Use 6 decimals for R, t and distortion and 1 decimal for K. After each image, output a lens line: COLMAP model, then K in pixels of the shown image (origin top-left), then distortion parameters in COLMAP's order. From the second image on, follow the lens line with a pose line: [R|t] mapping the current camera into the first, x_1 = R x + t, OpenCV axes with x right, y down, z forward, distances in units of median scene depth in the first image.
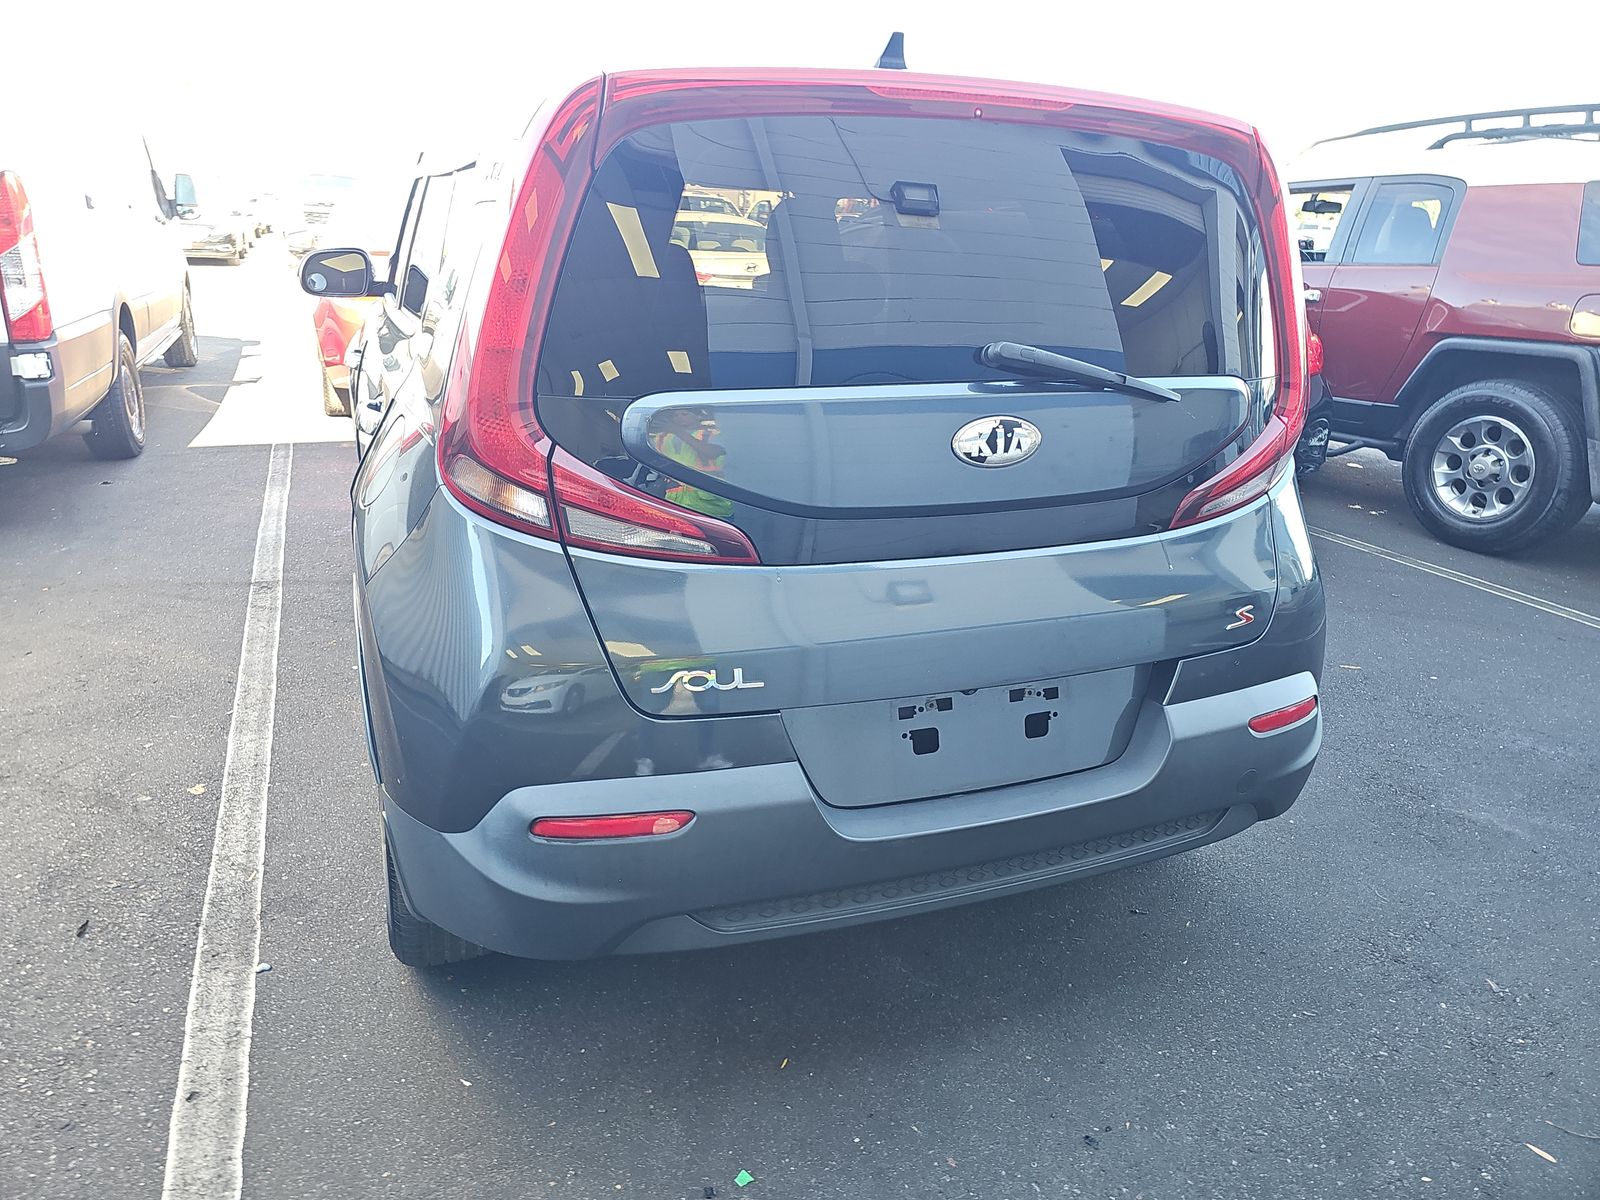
lens RADIAL K [[1085.3, 0, 800.0], [0, 1085.3, 600.0], [0, 0, 1]] dist [0.041370, -0.045513]
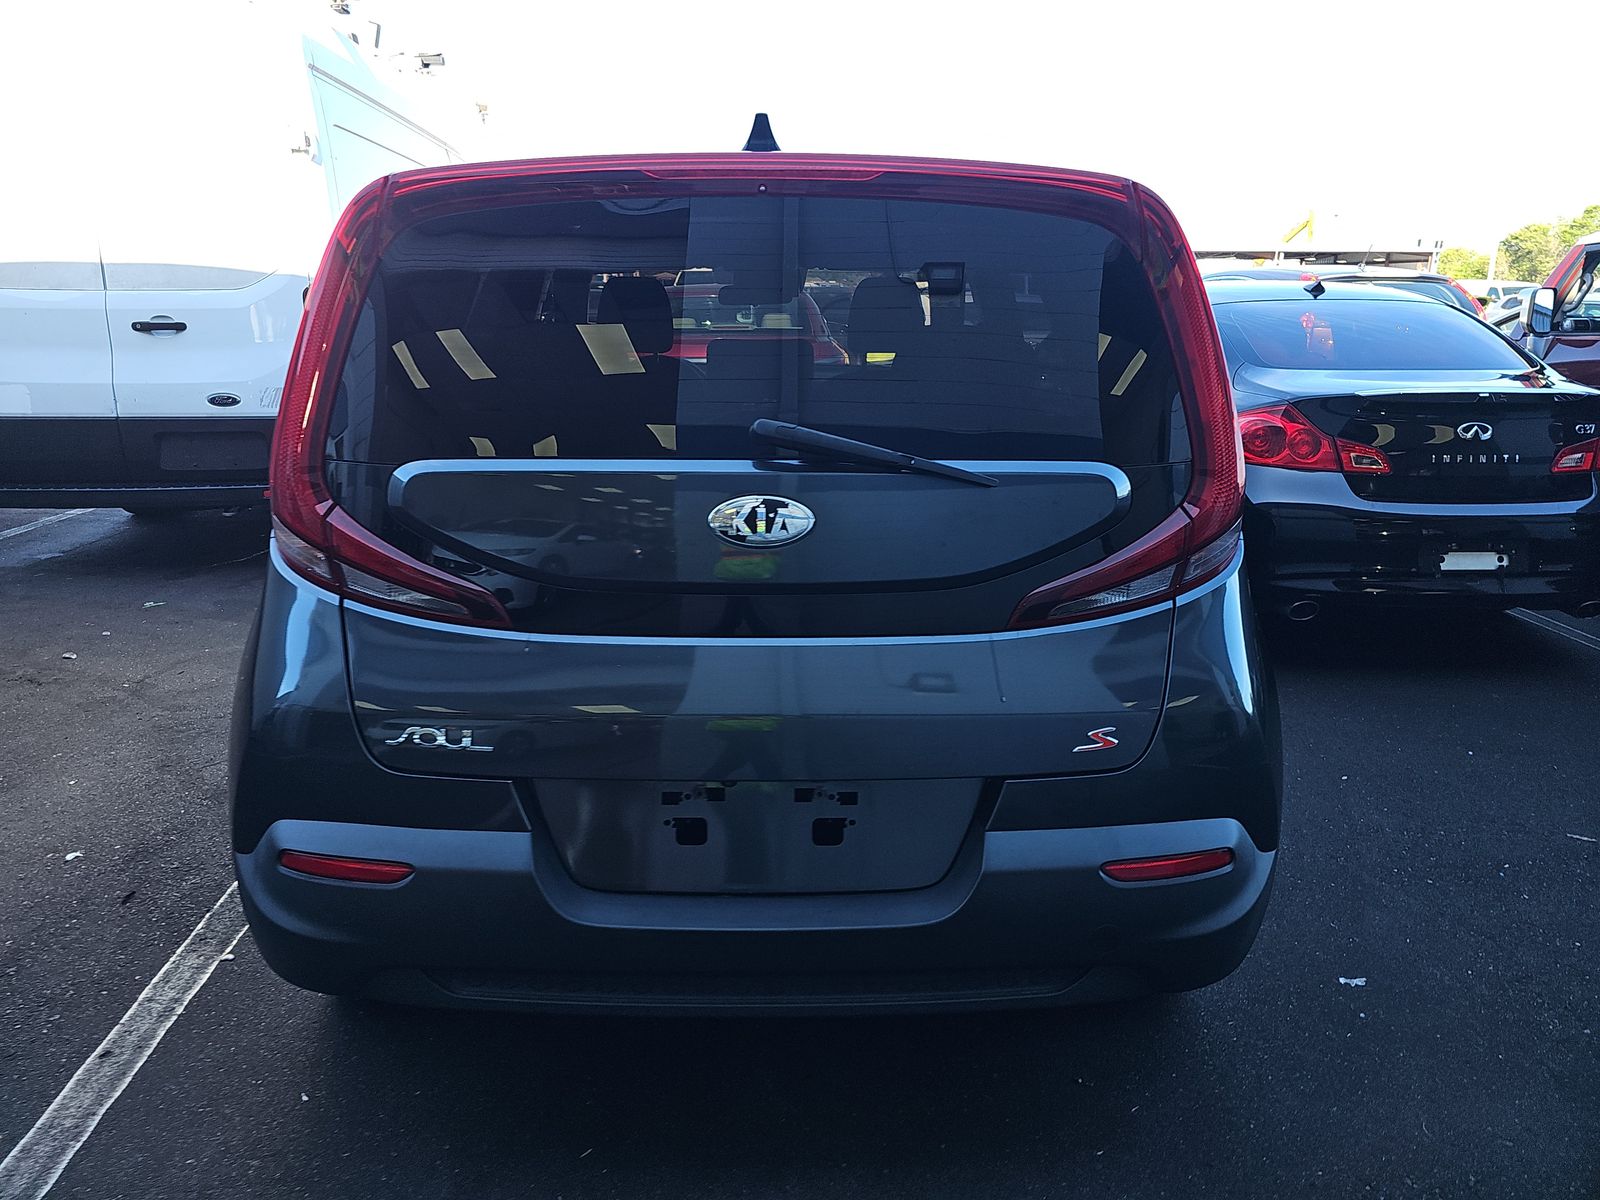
lens RADIAL K [[1091.6, 0, 800.0], [0, 1091.6, 583.9], [0, 0, 1]] dist [0.042448, -0.050852]
pose [[0.939140, 0.063640, -0.337589, 0.516847], [-0.091525, 0.993525, -0.067321, -0.028995], [0.331118, 0.094121, 0.938883, 0.115811]]
